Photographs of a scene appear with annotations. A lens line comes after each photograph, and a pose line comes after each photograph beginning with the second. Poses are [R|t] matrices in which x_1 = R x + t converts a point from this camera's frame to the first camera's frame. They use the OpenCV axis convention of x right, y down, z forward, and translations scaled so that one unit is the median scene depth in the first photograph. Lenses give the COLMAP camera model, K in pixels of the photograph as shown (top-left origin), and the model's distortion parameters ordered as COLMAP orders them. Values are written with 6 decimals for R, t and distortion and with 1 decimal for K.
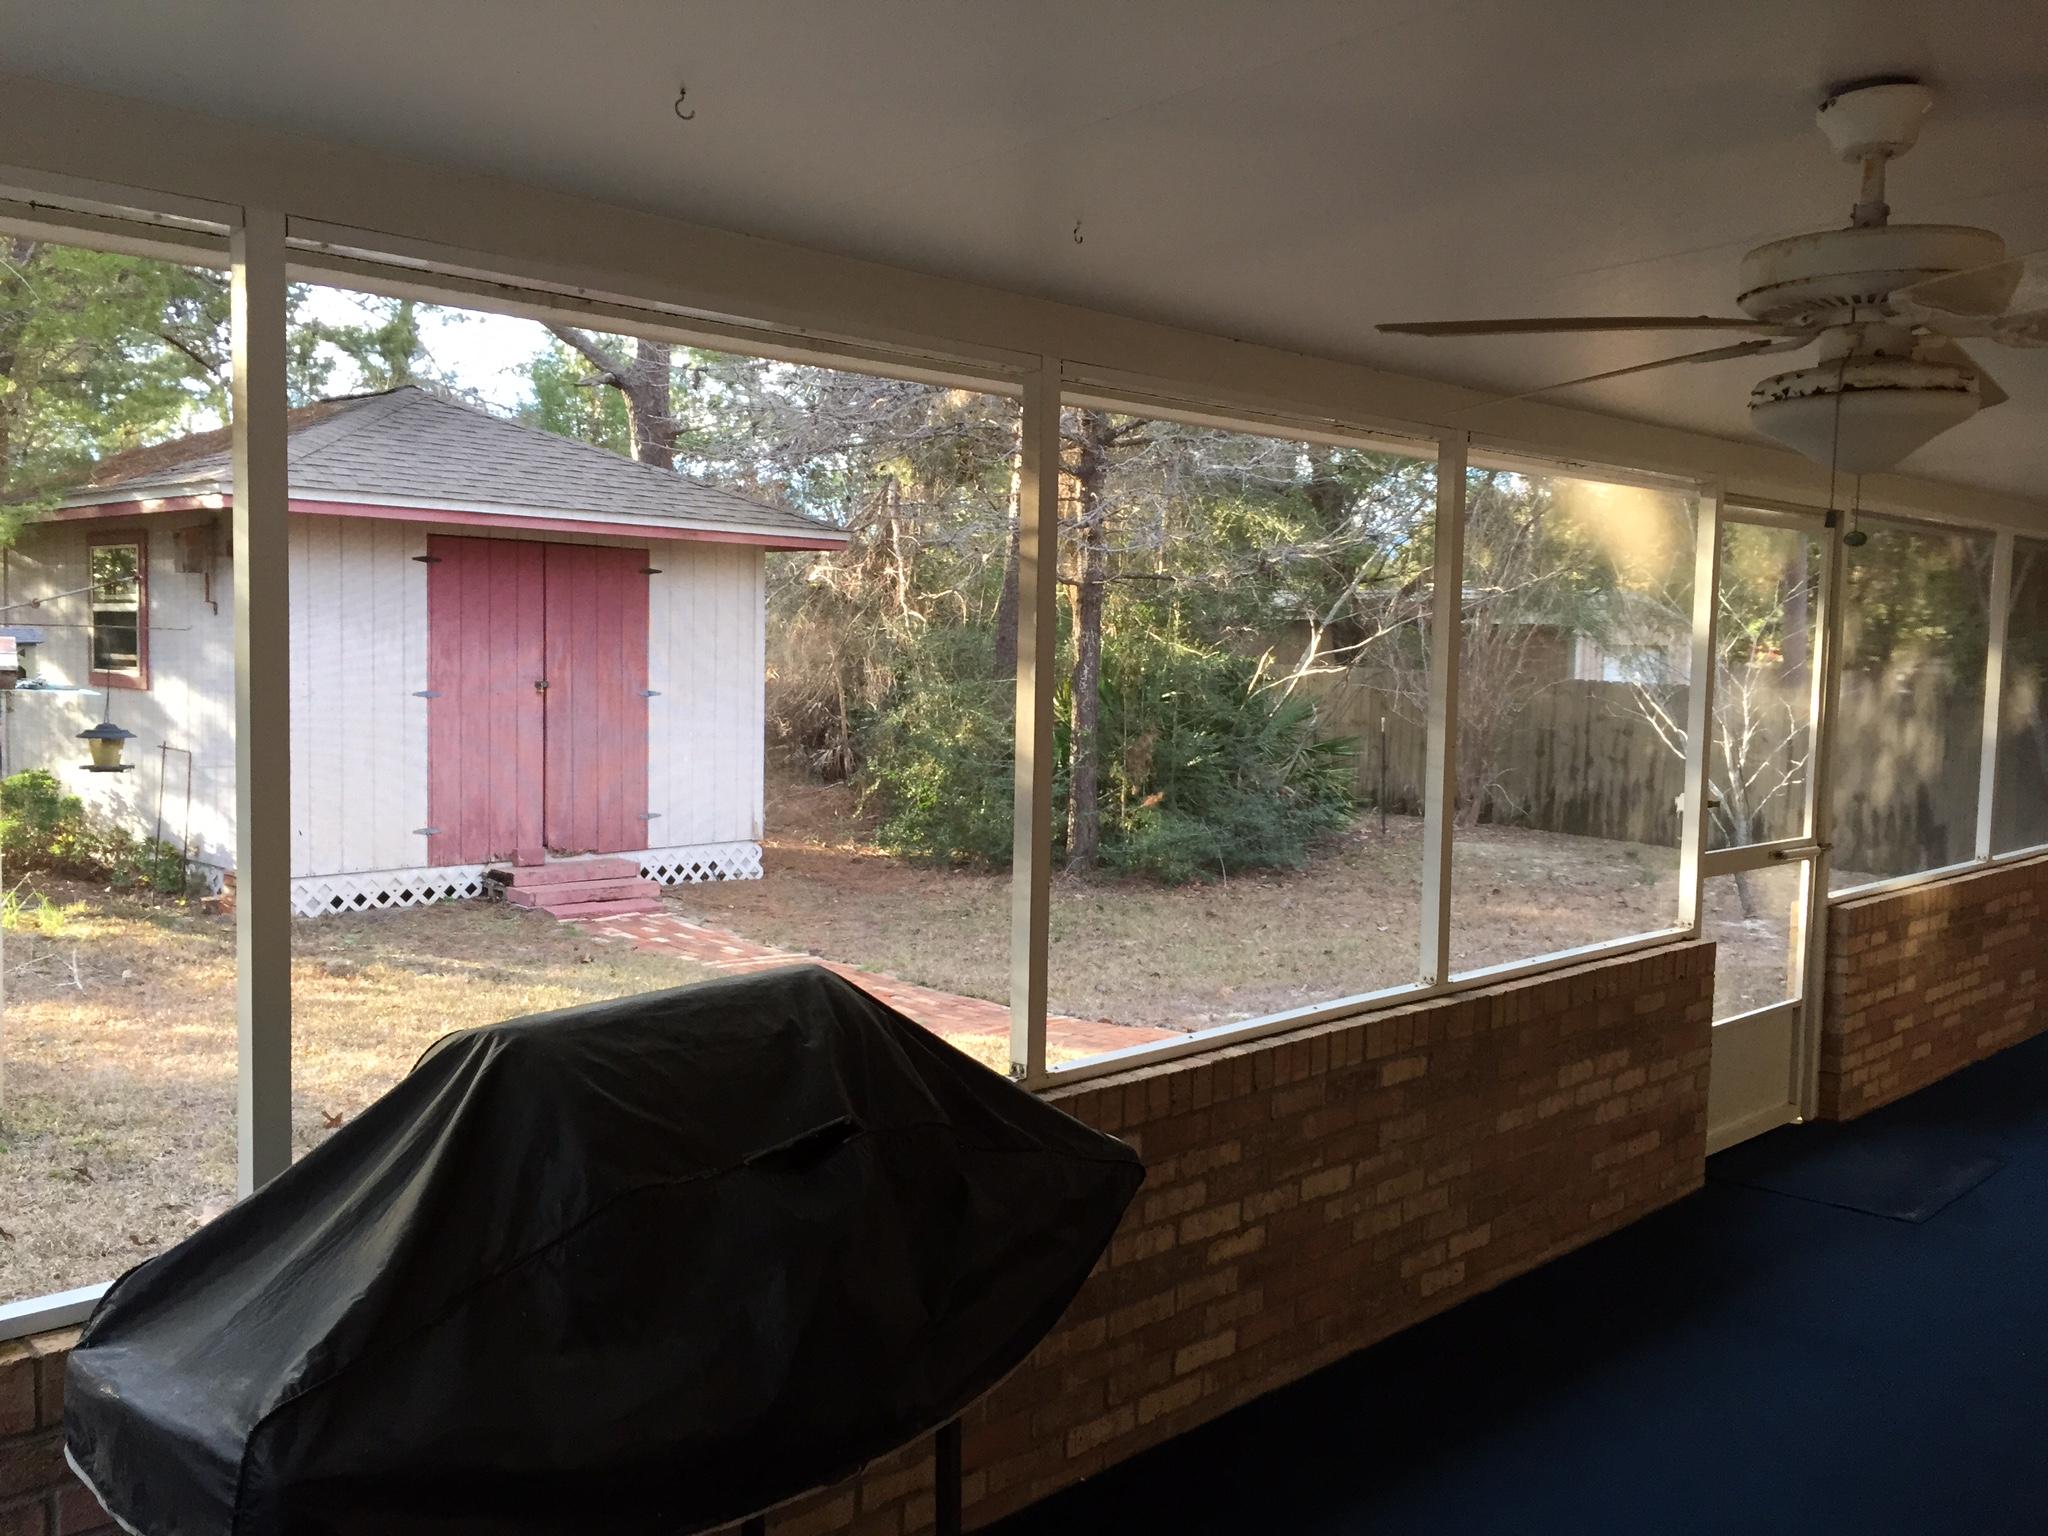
lens RADIAL K [[1760.3, 0, 1025.4], [0, 1760.3, 759.6], [0, 0, 1]] dist [0.066557, -0.083453]
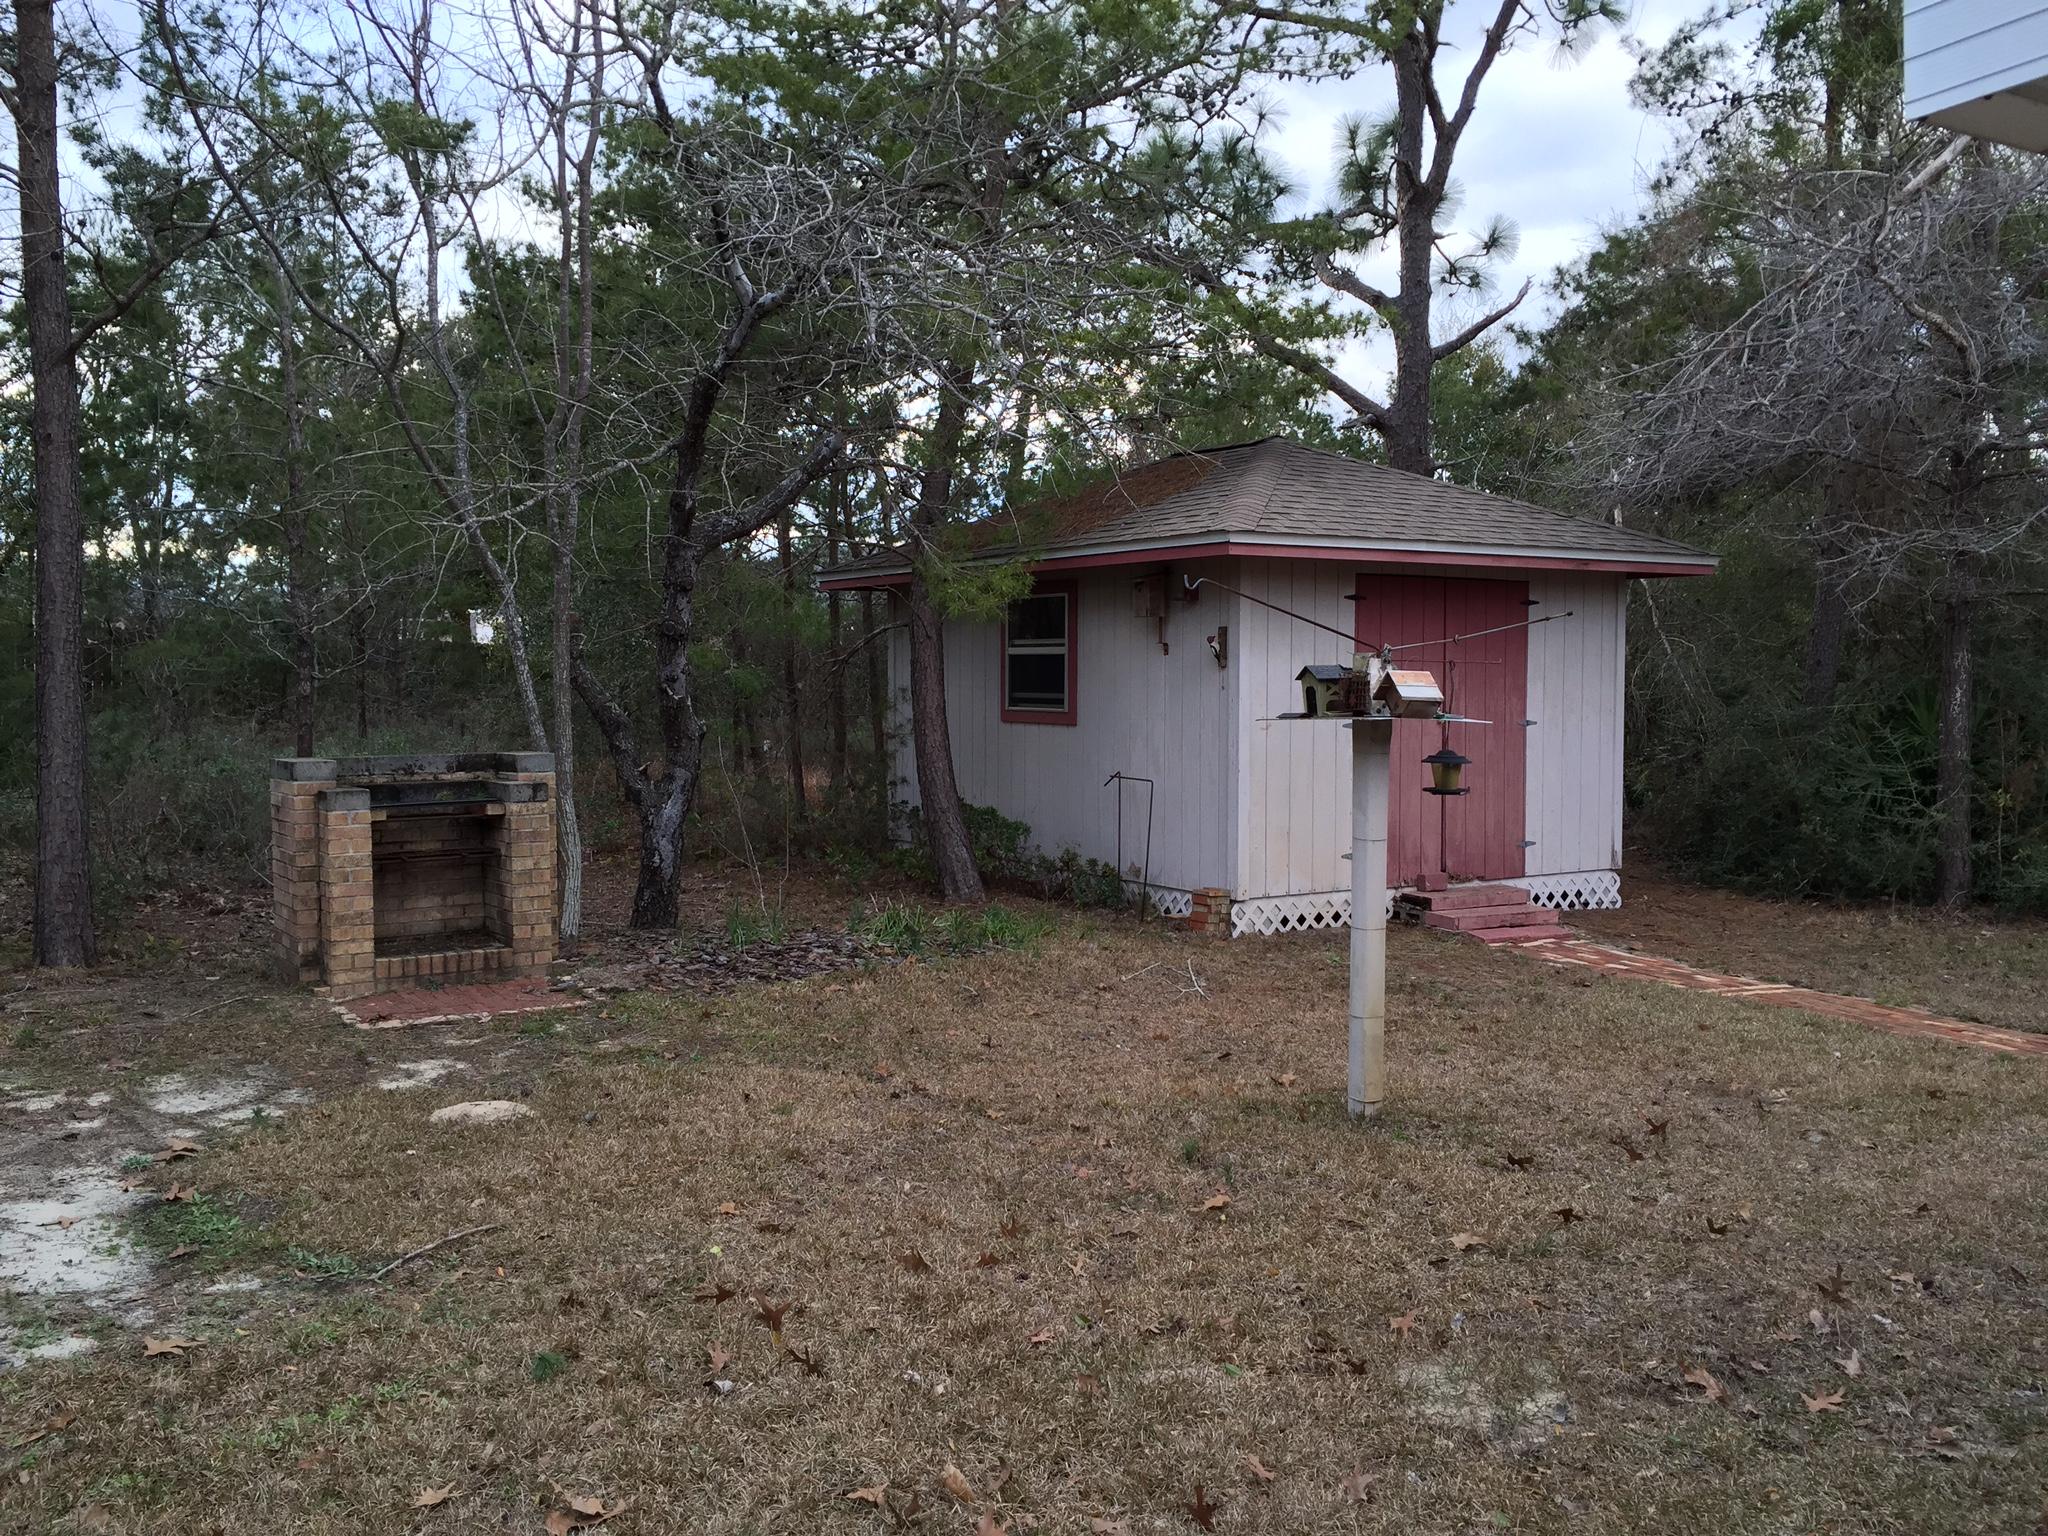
lens RADIAL K [[1760.3, 0, 1024.5], [0, 1760.3, 747.4], [0, 0, 1]] dist [0.066557, -0.083453]
pose [[0.970280, -0.007561, -0.241867, -0.393306], [0.001235, 0.999653, -0.026295, 0.004995], [0.241982, 0.025215, 0.969953, -0.088876]]
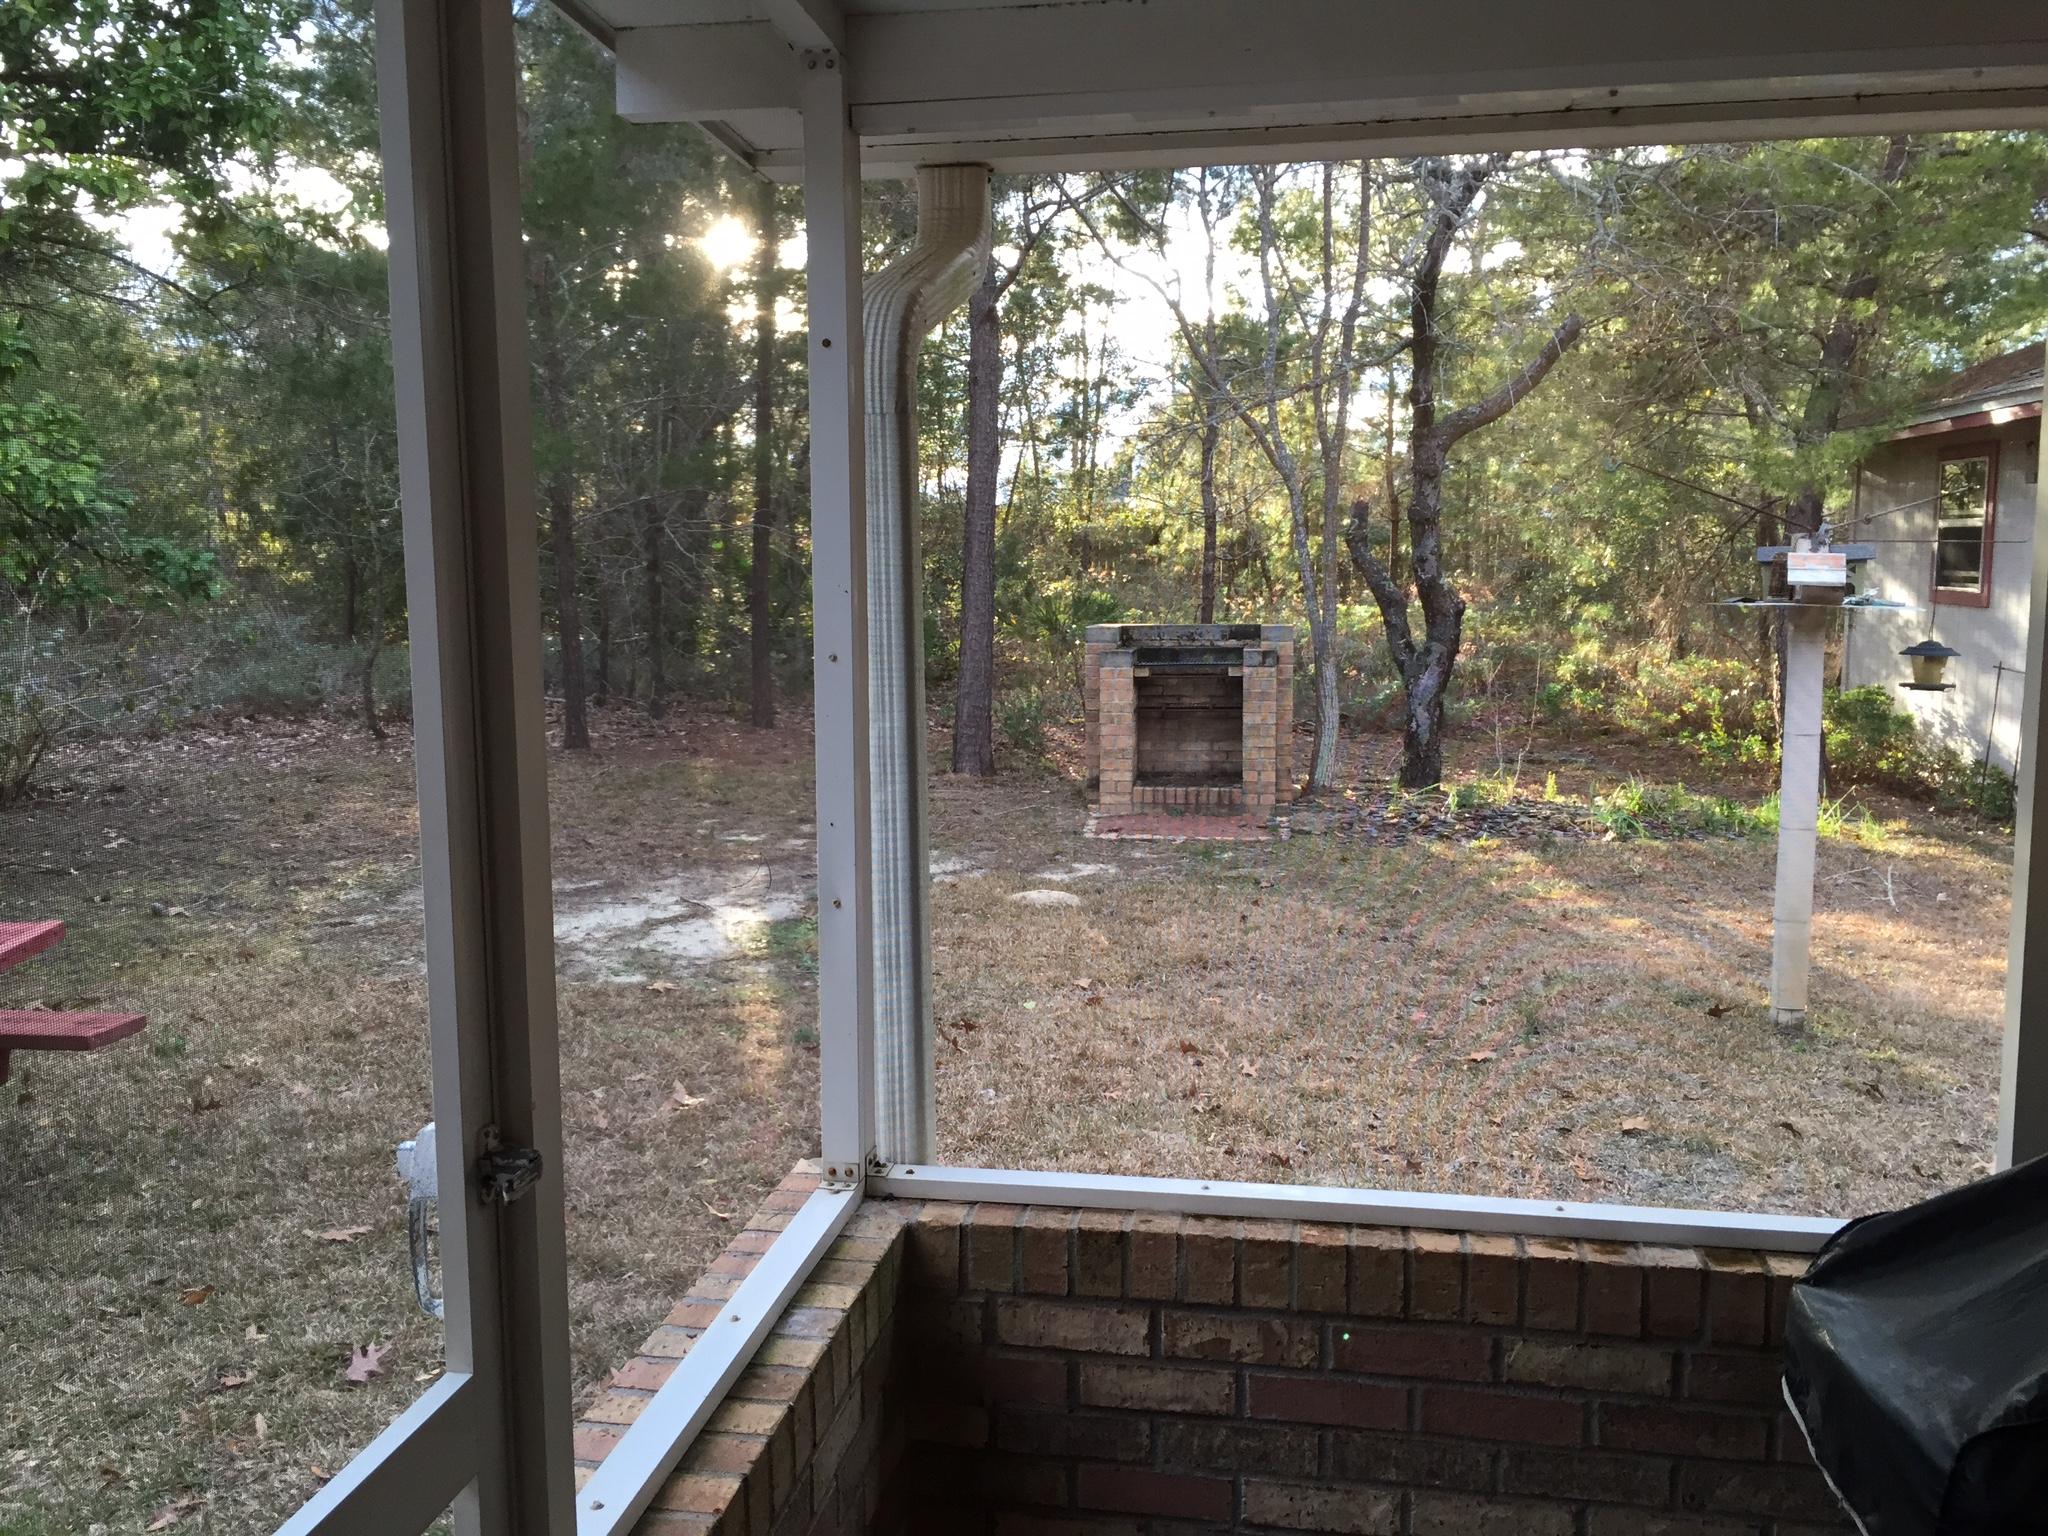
lens RADIAL K [[1760.3, 0, 1020.5], [0, 1760.3, 755.9], [0, 0, 1]] dist [0.066557, -0.083453]
pose [[0.574964, 0.073337, -0.814885, -0.001618], [-0.037731, 0.997292, 0.063131, -0.000081], [0.817308, -0.005552, 0.576174, 0.021815]]
